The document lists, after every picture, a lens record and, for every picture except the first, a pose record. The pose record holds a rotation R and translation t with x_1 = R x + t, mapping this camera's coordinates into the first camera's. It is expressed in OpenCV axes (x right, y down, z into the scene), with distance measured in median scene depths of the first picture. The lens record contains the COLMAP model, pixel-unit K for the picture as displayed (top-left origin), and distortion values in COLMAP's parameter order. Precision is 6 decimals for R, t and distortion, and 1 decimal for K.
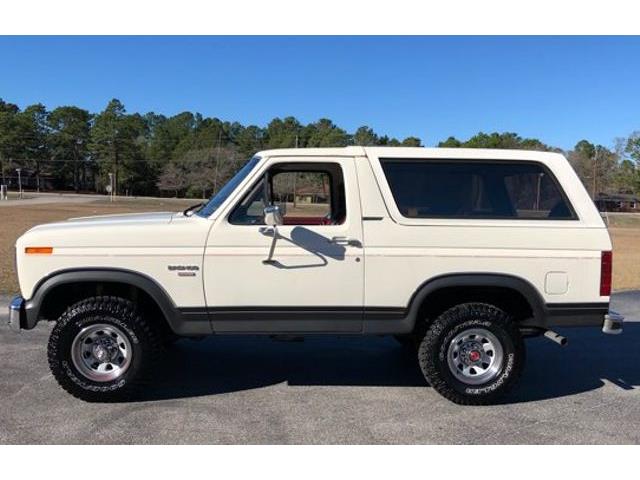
lens RADIAL K [[638.7, 0, 346.2], [0, 638.7, 251.6], [0, 0, 1]] dist [0.024195, 0.000000]
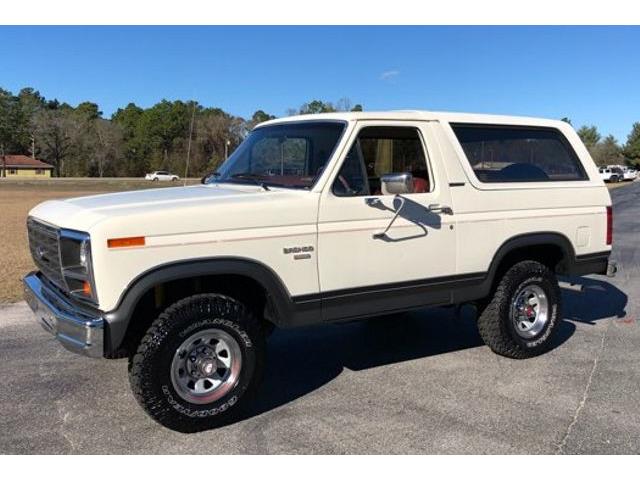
lens RADIAL K [[638.7, 0, 351.4], [0, 638.7, 221.9], [0, 0, 1]] dist [0.024195, 0.000000]
pose [[0.871566, -0.060665, 0.486511, -0.579313], [0.059368, 0.998072, 0.018098, -0.021570], [-0.486671, 0.013109, 0.873487, 0.221786]]
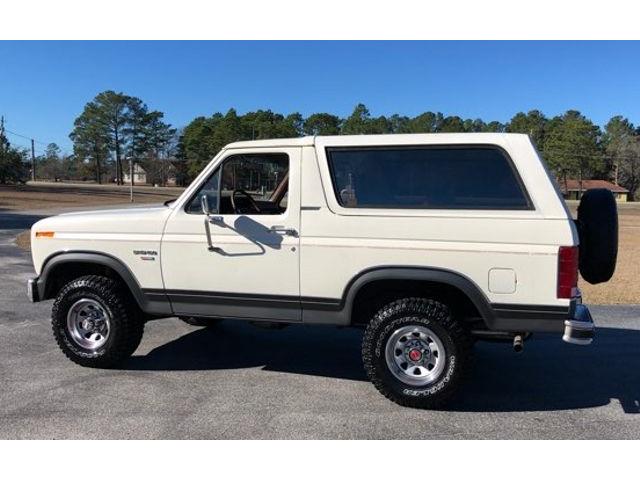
lens RADIAL K [[638.7, 0, 356.7], [0, 638.7, 252.4], [0, 0, 1]] dist [0.024195, 0.000000]
pose [[0.927410, 0.025040, -0.373207, 0.479851], [-0.023476, 0.999686, 0.008738, 0.006657], [0.373308, 0.000658, 0.927707, 0.104755]]
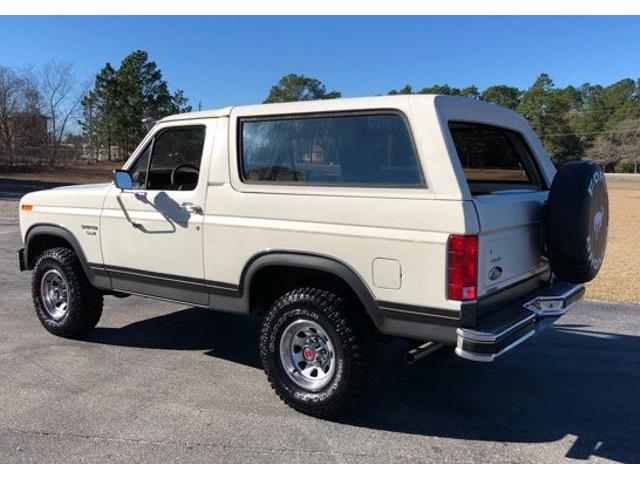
lens RADIAL K [[647.0, 0, 321.7], [0, 647.0, 228.9], [0, 0, 1]] dist [0.009369, 0.000000]
pose [[0.745309, 0.049384, -0.664888, 0.773657], [-0.049208, 0.998608, 0.019010, -0.012612], [0.664901, 0.018550, 0.746702, 0.408272]]
